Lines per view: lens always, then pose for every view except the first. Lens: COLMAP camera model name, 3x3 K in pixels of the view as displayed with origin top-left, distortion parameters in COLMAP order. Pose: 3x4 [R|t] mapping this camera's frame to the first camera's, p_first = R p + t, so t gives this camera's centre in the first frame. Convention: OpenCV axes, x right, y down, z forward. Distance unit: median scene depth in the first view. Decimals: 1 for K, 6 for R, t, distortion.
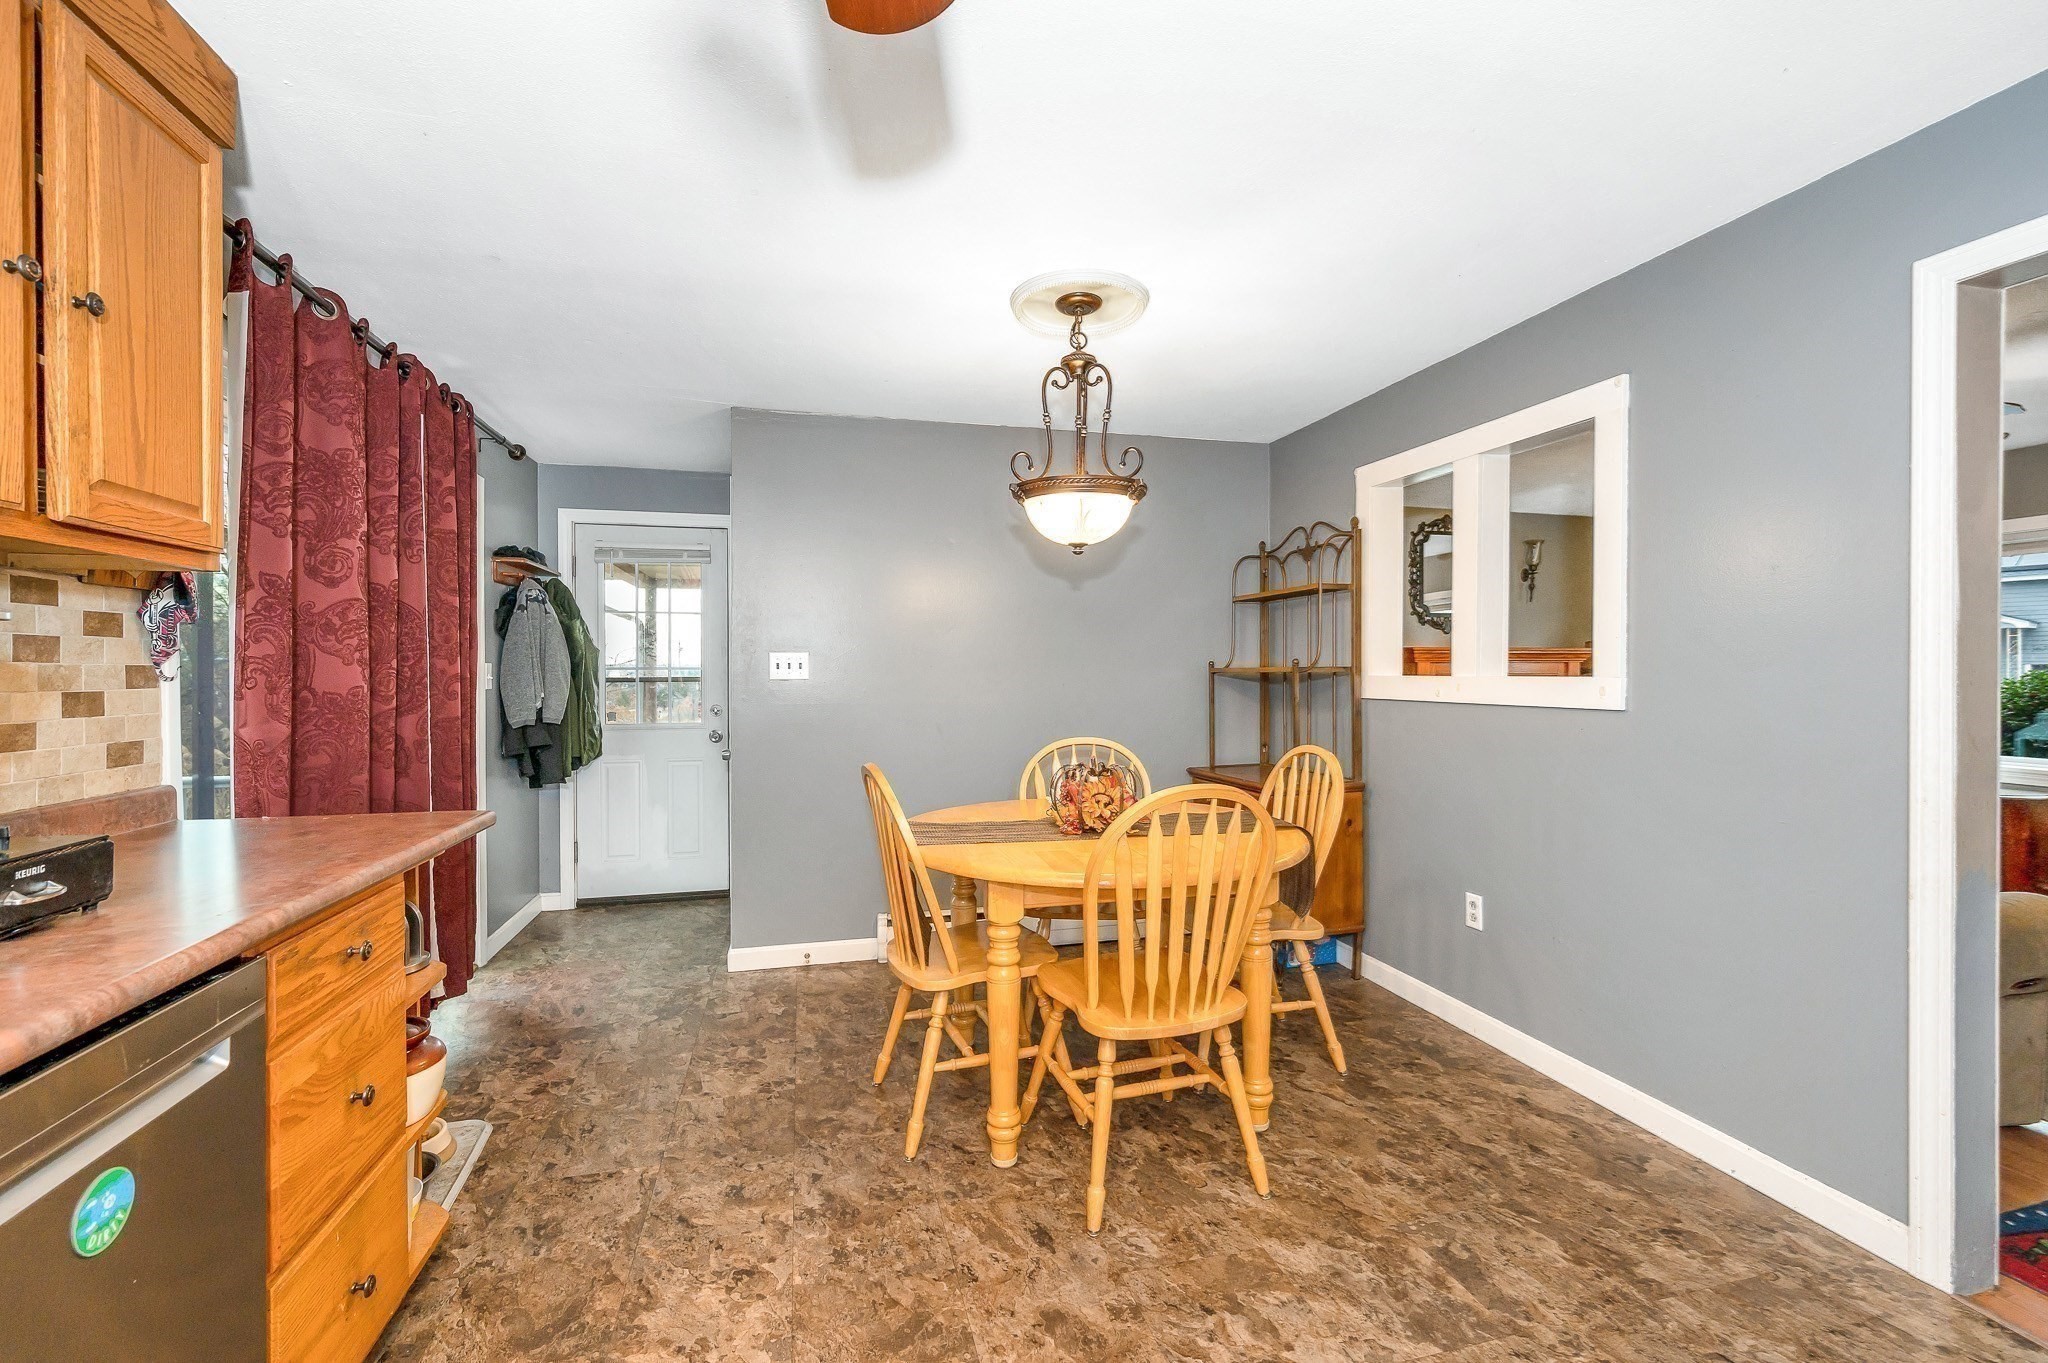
lens RADIAL K [[868.5, 0, 1026.2], [0, 868.5, 677.6], [0, 0, 1]] dist [-0.000163, 0.000483]
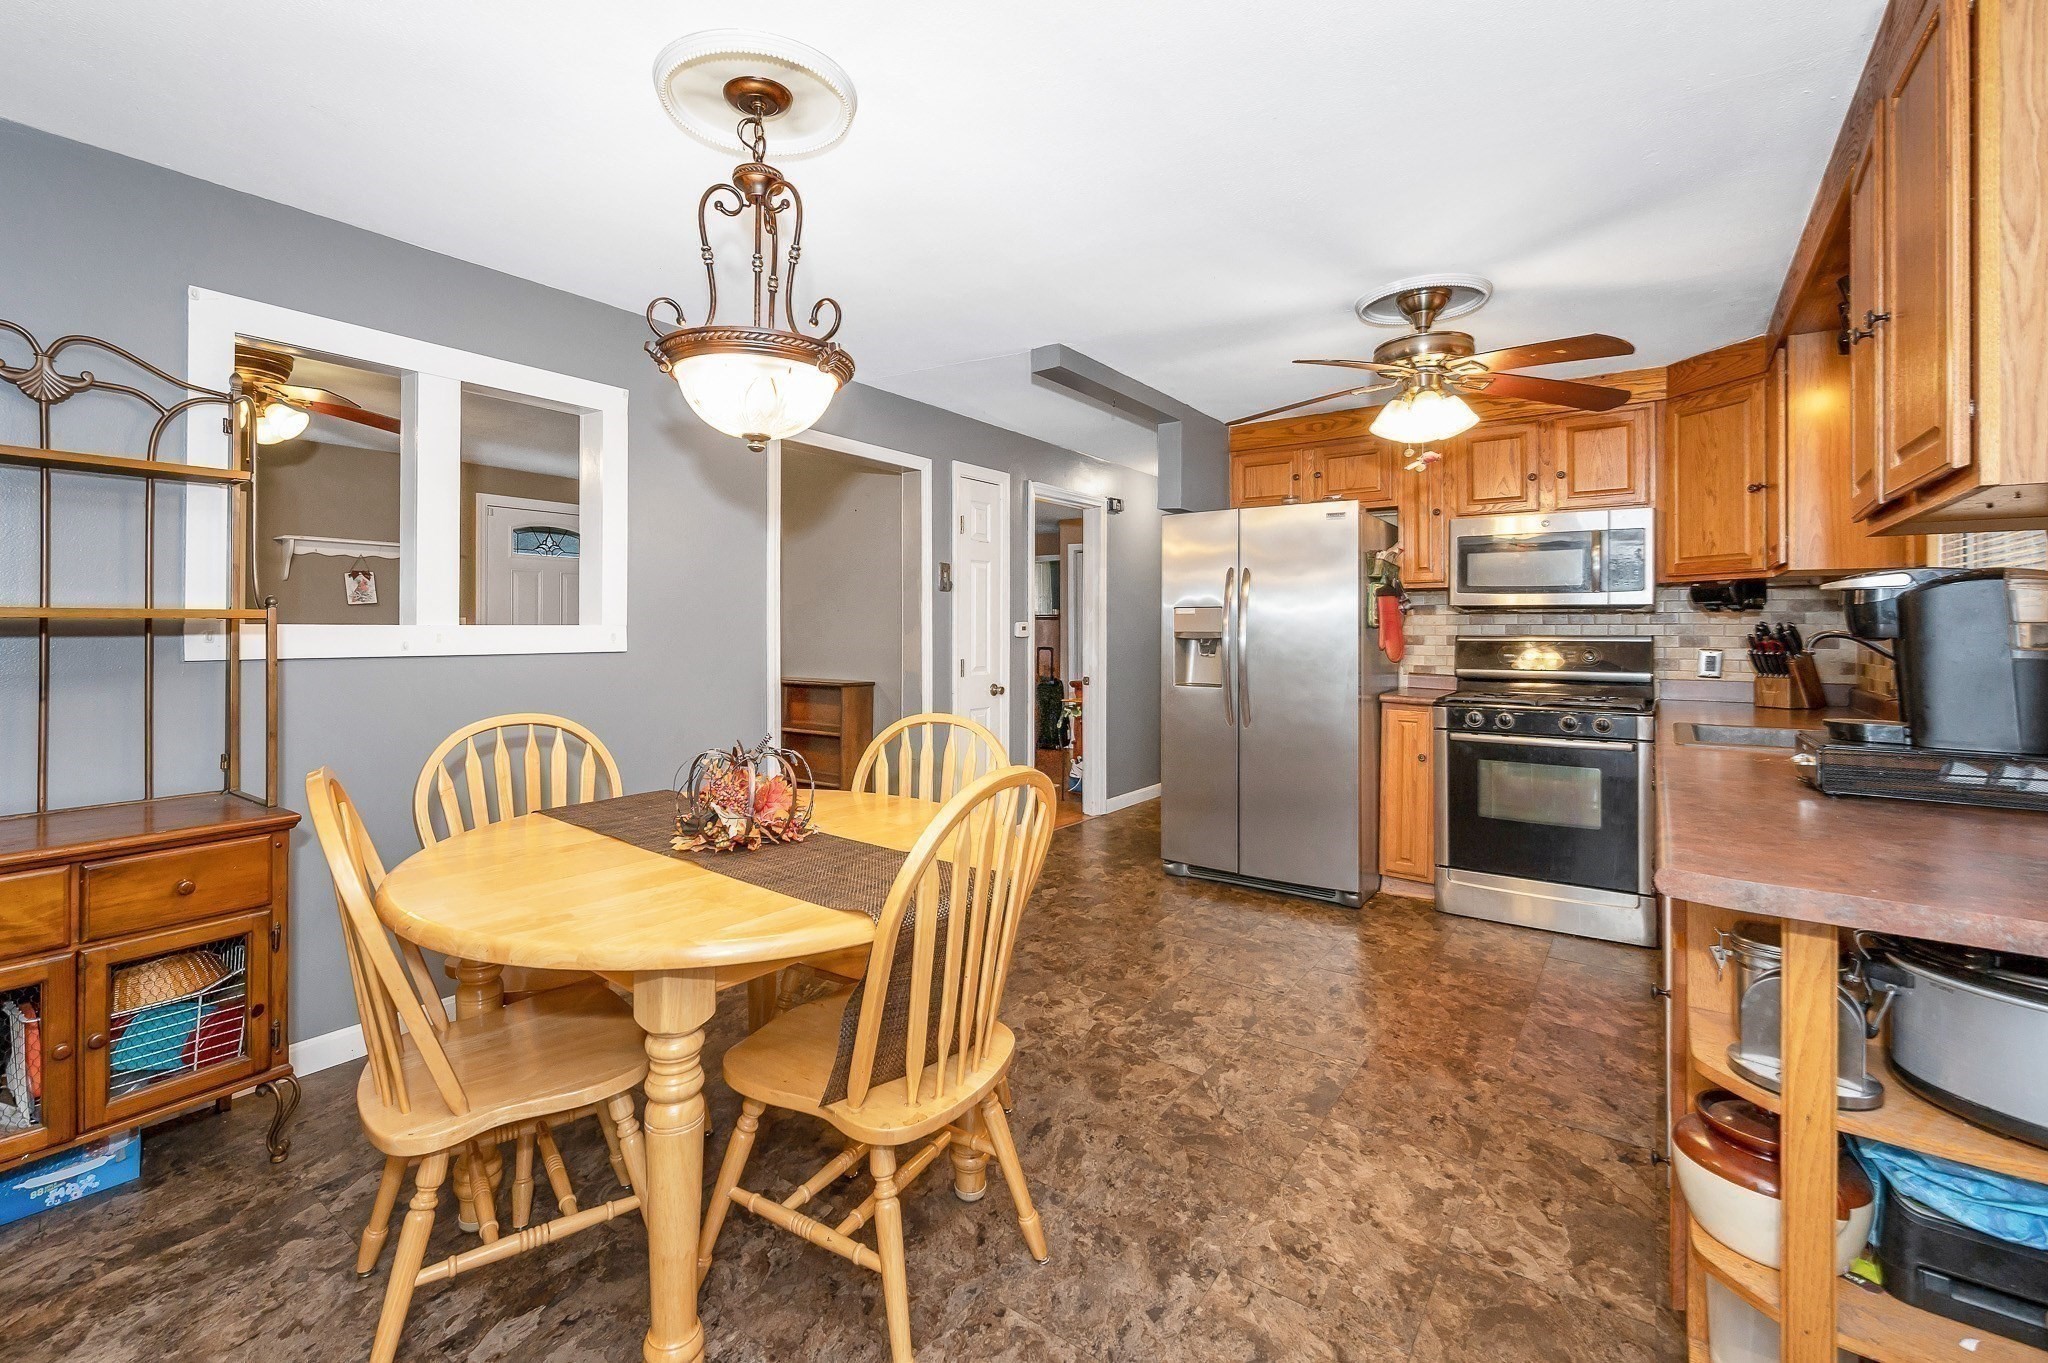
lens RADIAL K [[884.3, 0, 975.3], [0, 884.3, 624.4], [0, 0, 1]] dist [-0.000756, -0.000284]
pose [[-0.615424, 0.006975, 0.788165, -0.729741], [0.005680, 0.999974, -0.004414, 0.006871], [-0.788176, 0.001760, -0.615448, 1.564189]]
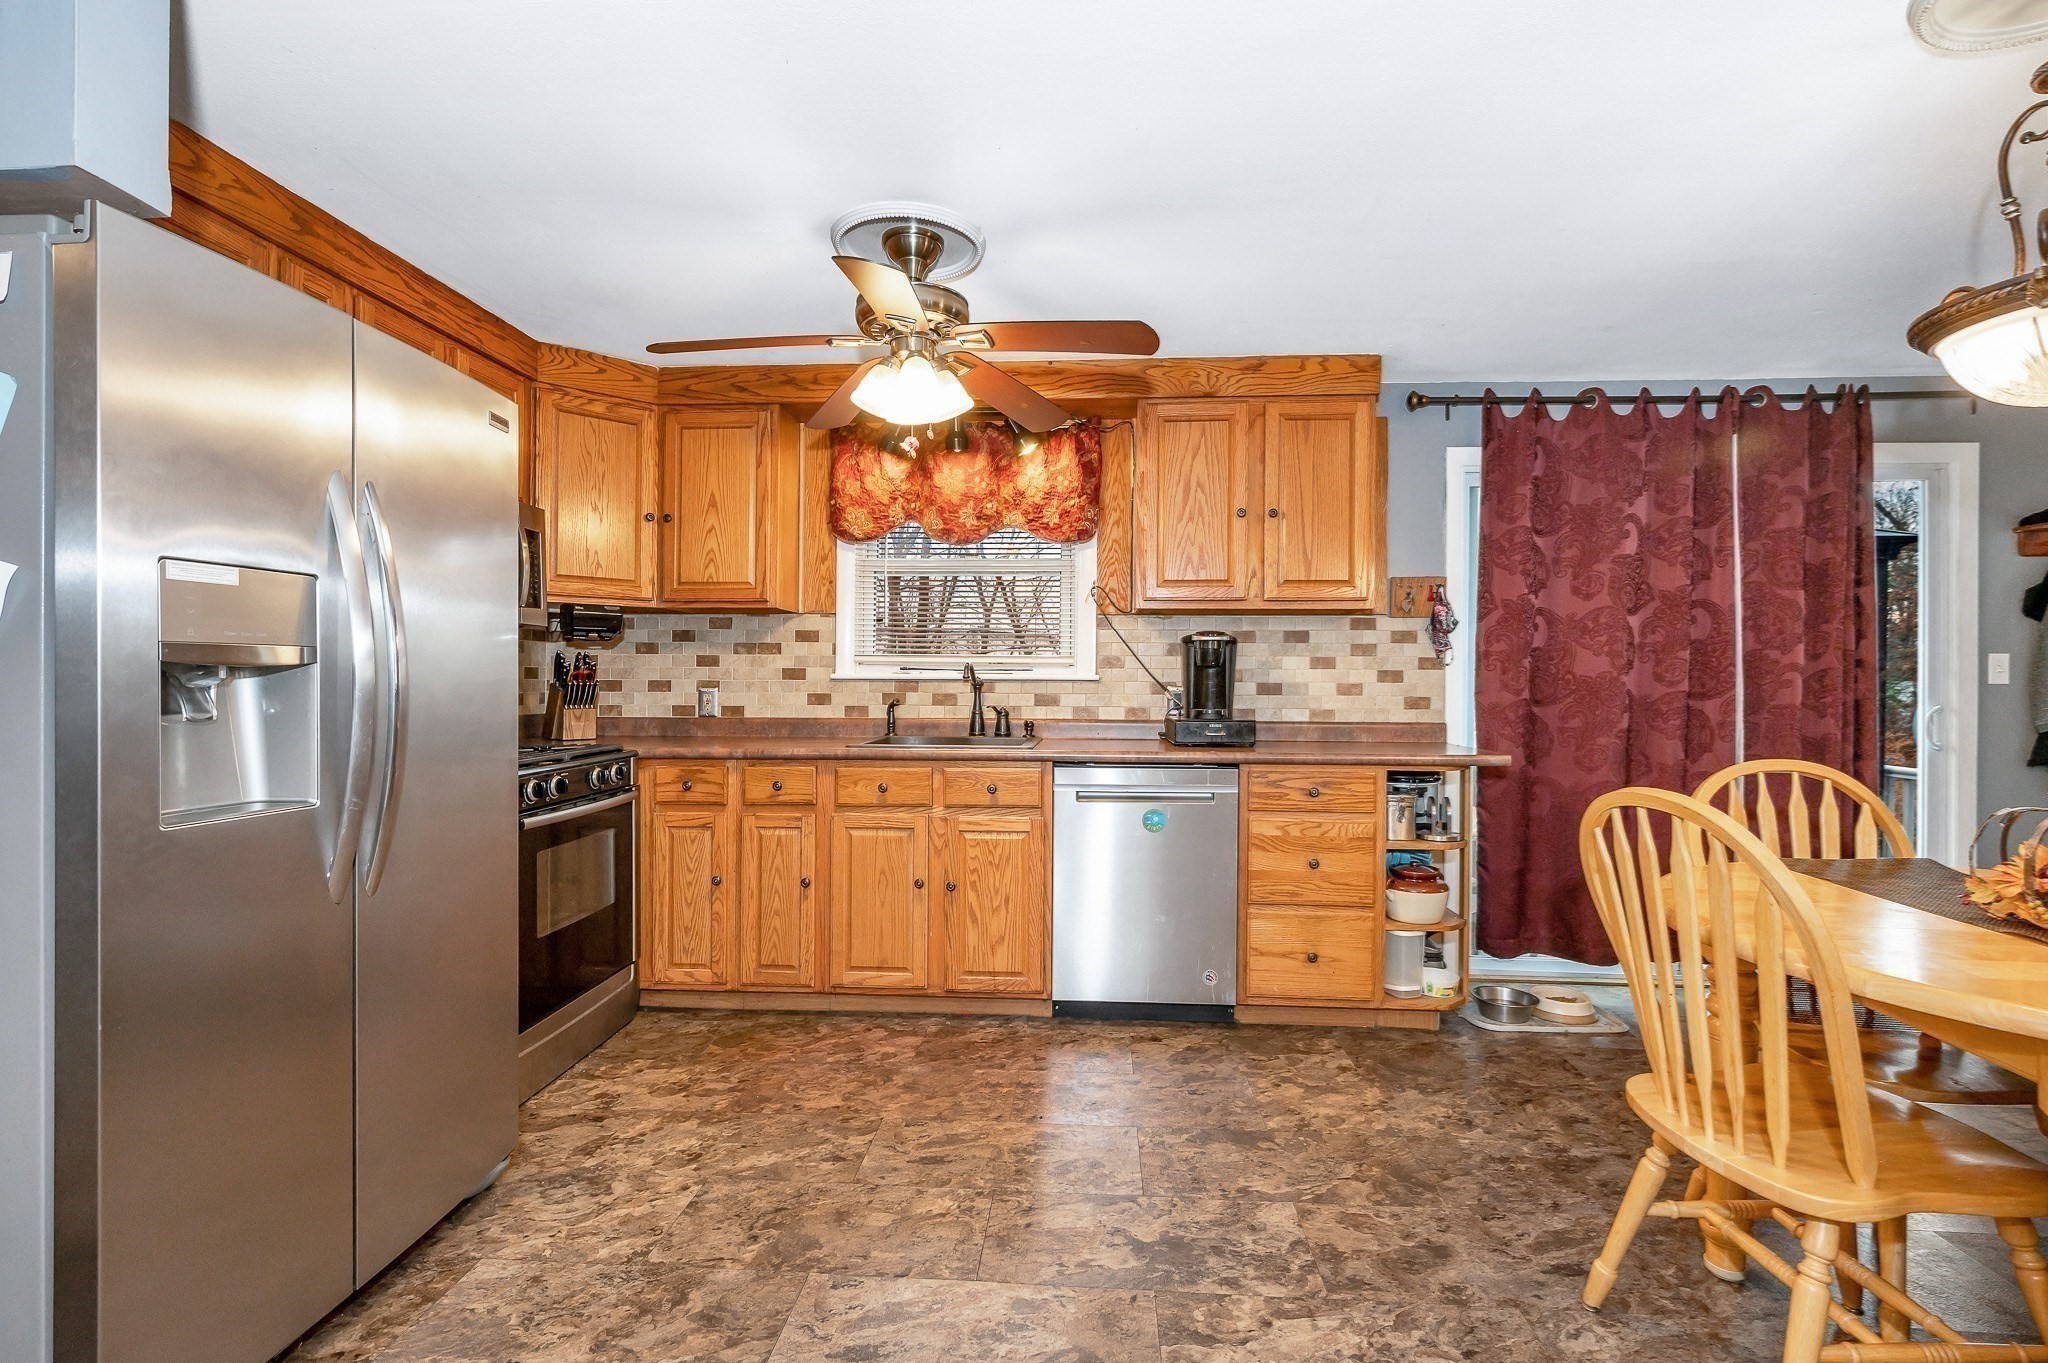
lens RADIAL K [[925.6, 0, 1021.0], [0, 925.6, 684.6], [0, 0, 1]] dist [0.004283, 0.000385]
pose [[-0.325508, 0.004516, -0.945529, 0.988734], [-0.013130, 0.999871, 0.009296, 0.031917], [0.945448, 0.015440, -0.325406, 0.683147]]
